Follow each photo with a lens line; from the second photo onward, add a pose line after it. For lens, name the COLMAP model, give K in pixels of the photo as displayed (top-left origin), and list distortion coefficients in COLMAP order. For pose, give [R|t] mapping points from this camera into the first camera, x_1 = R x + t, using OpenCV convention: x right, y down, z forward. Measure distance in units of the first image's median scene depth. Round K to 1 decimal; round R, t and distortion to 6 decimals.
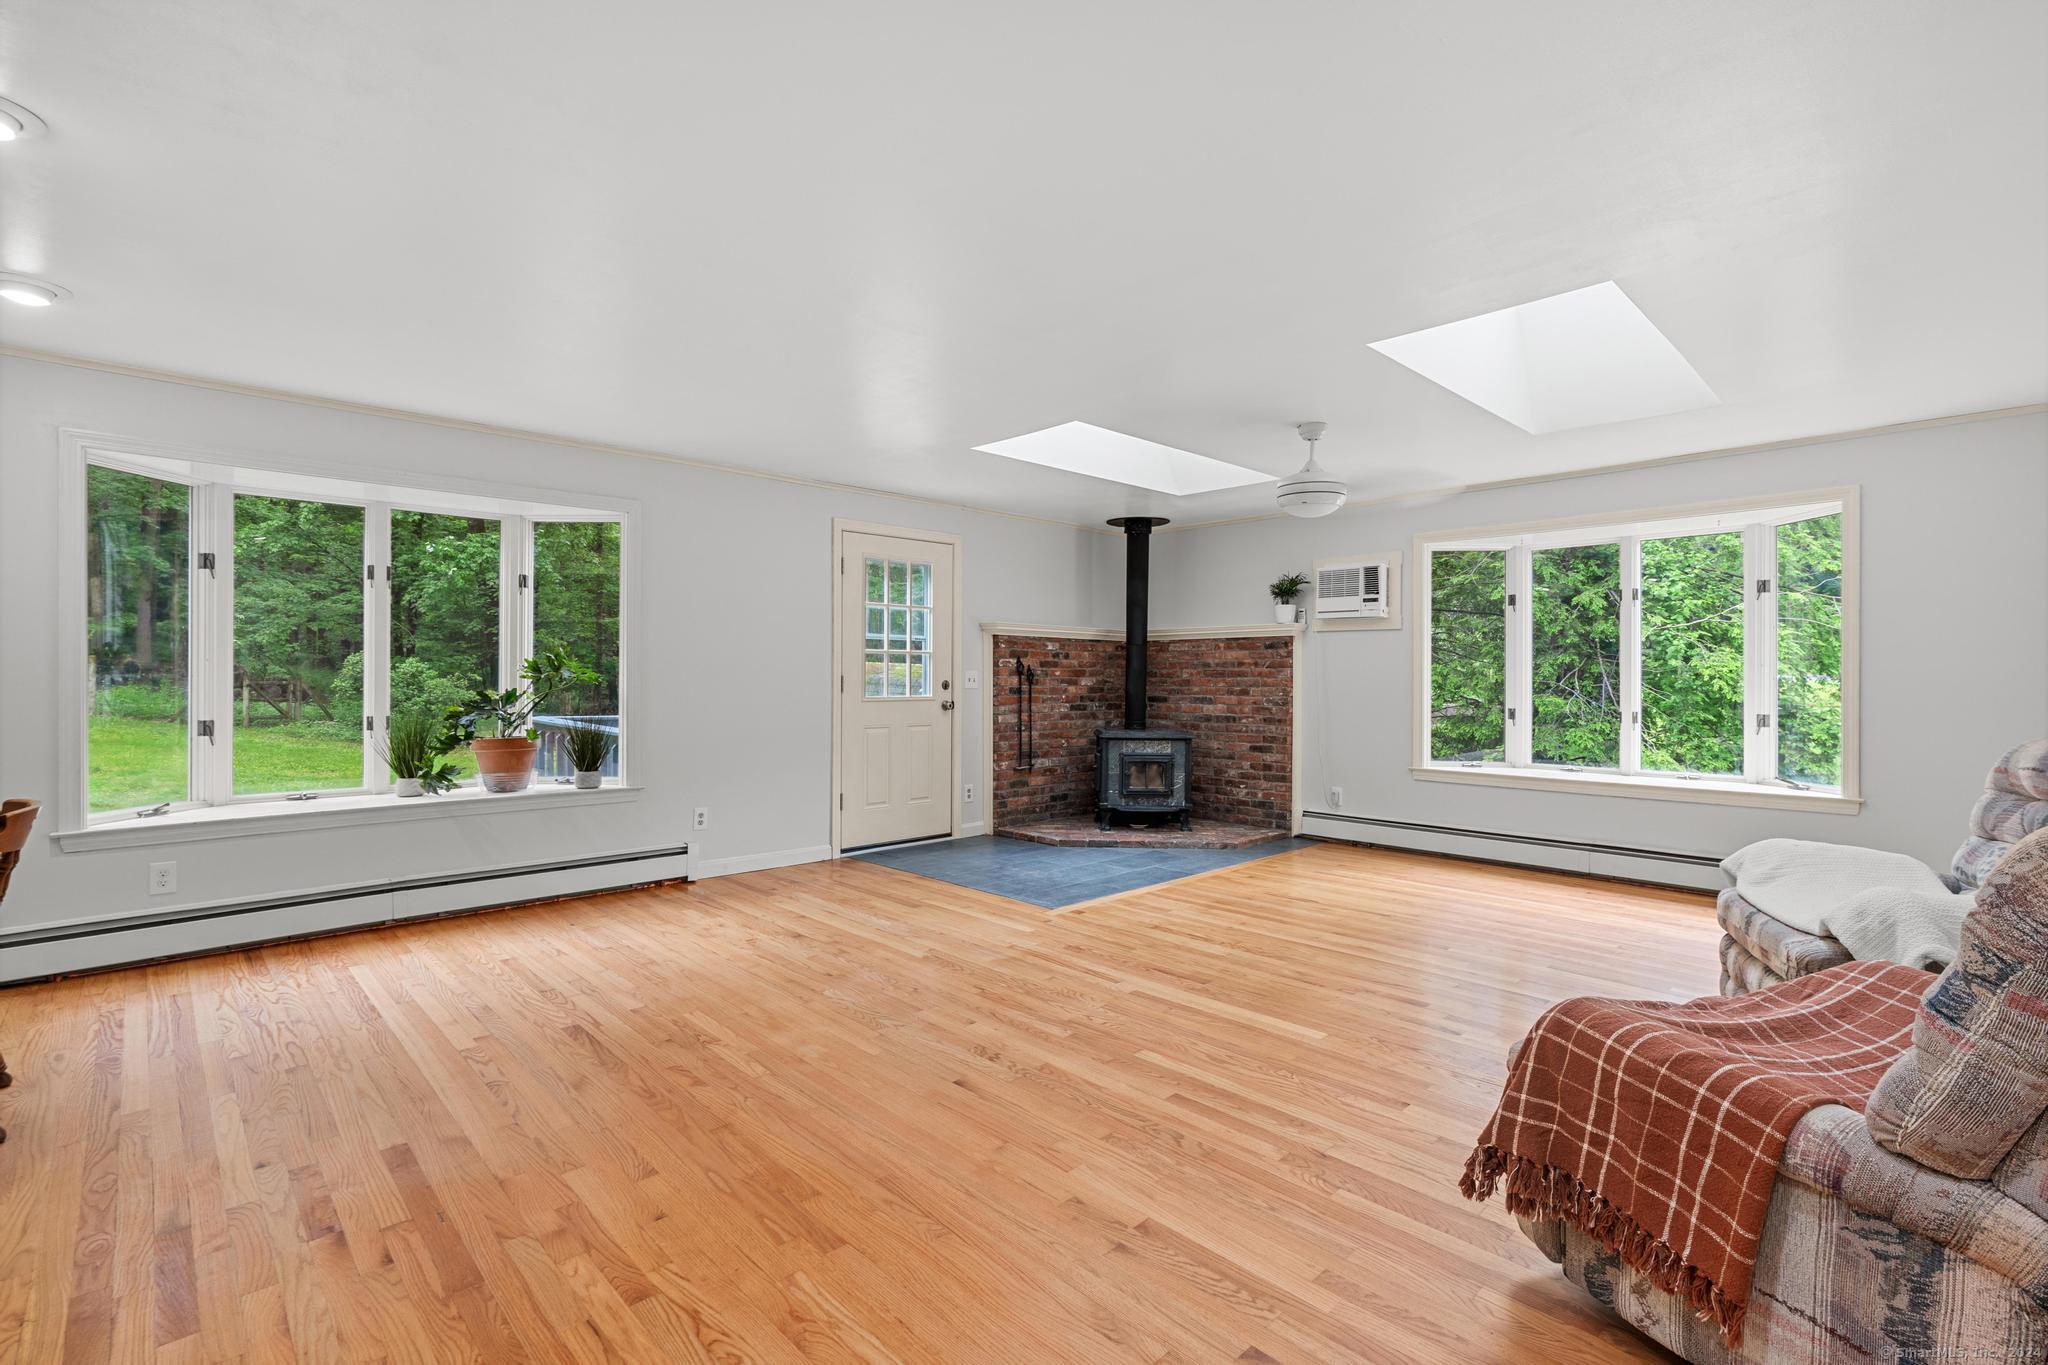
lens RADIAL K [[928.0, 0, 1012.7], [0, 928.0, 682.0], [0, 0, 1]] dist [-0.006917, 0.003290]
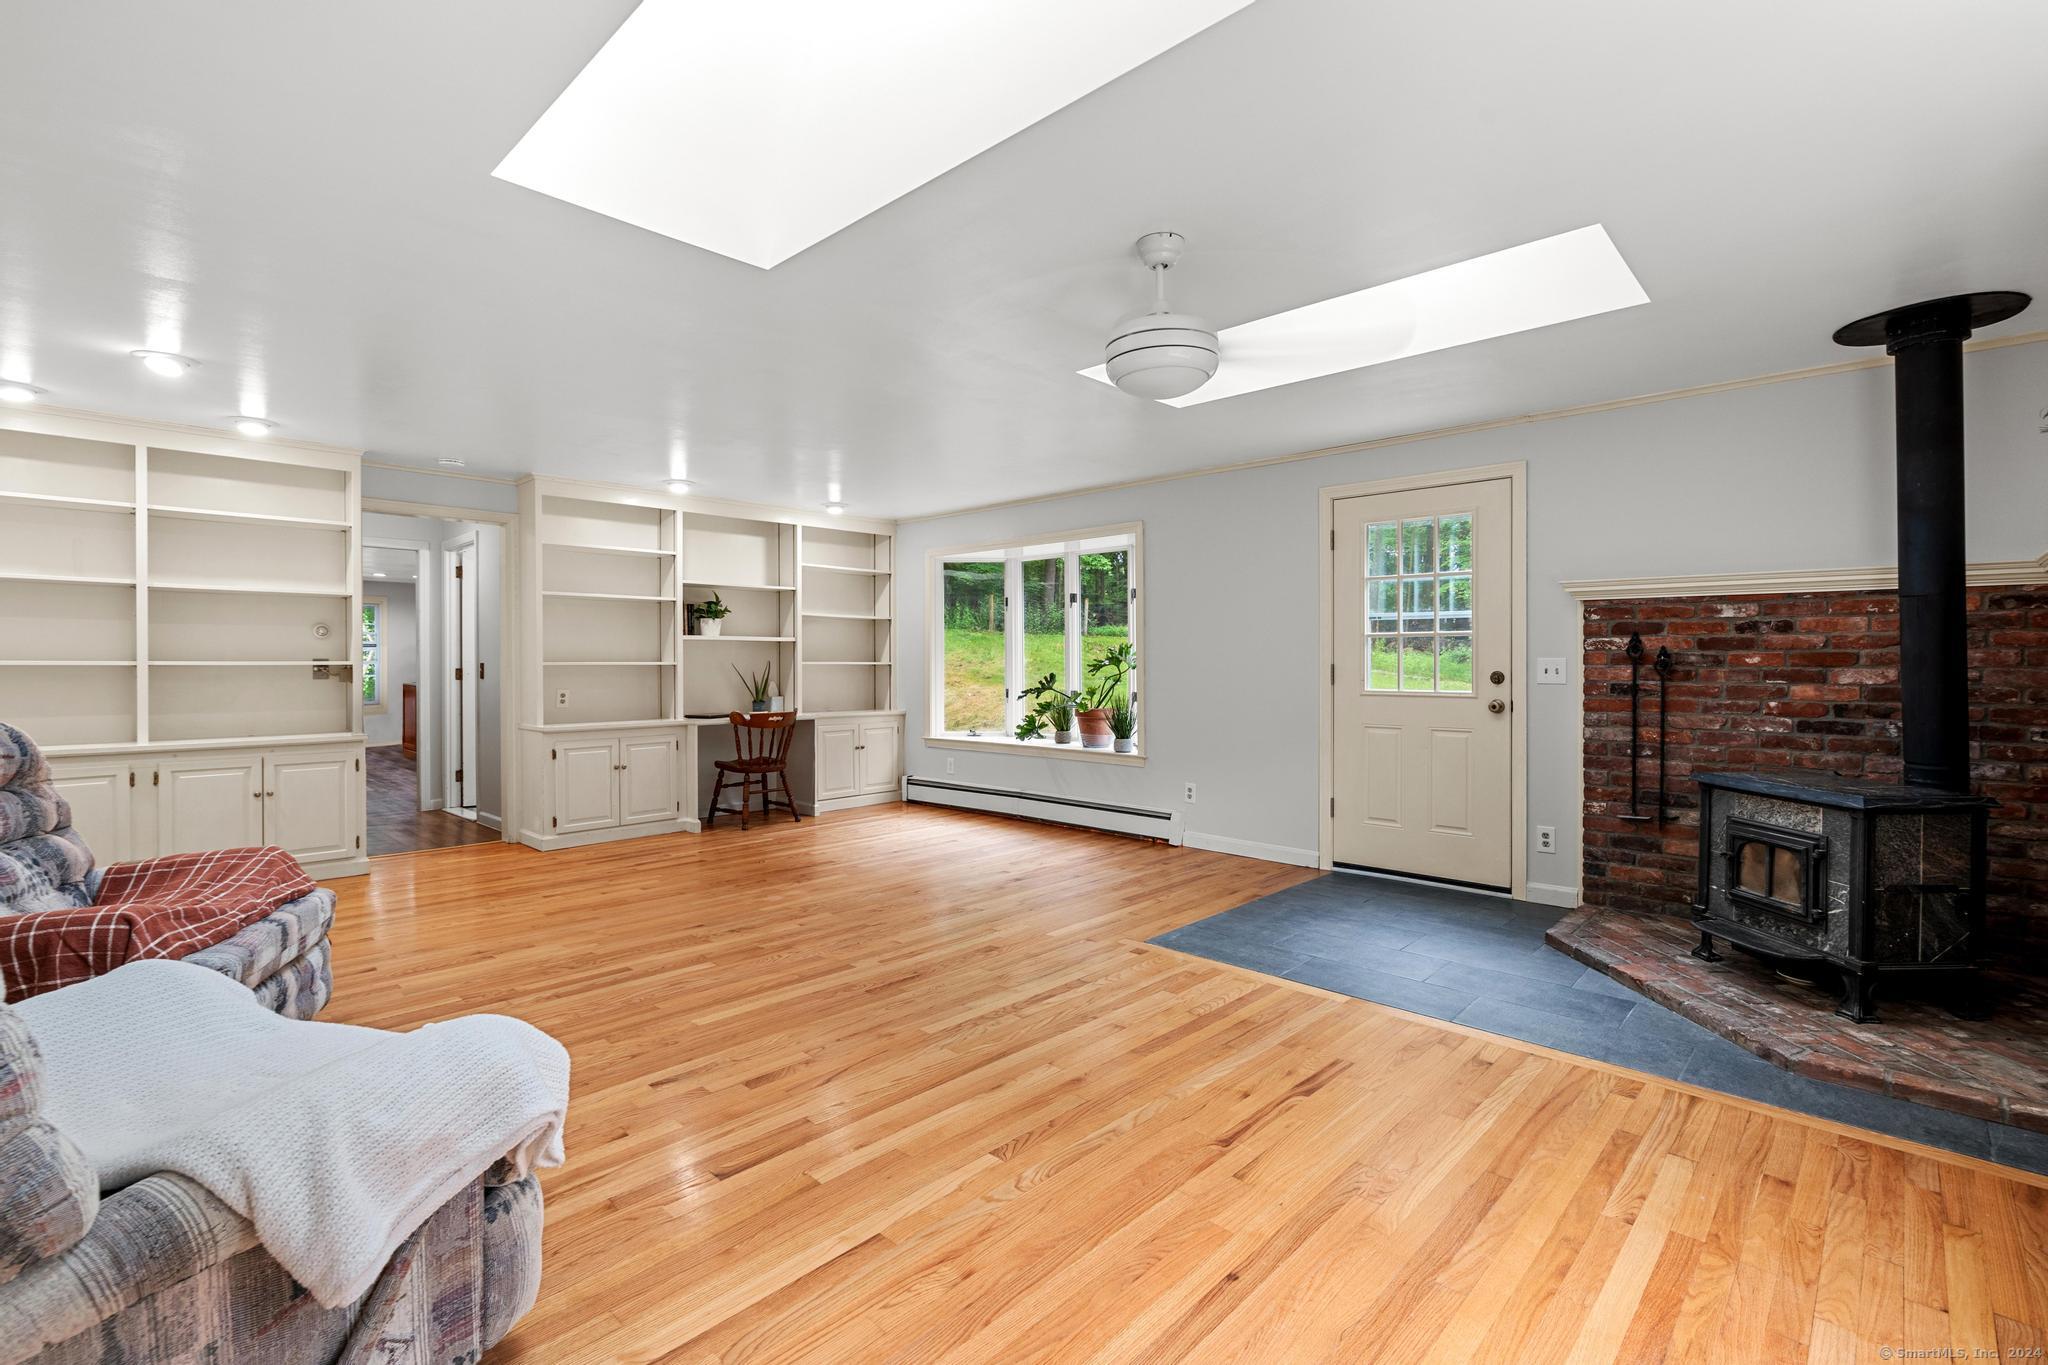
lens RADIAL K [[928.0, 0, 1013.3], [0, 928.0, 668.1], [0, 0, 1]] dist [-0.006917, 0.003290]
pose [[0.039541, 0.003120, -0.999213, 0.609281], [-0.007479, 0.999968, 0.002826, -0.003279], [0.999190, 0.007361, 0.039563, 0.586595]]
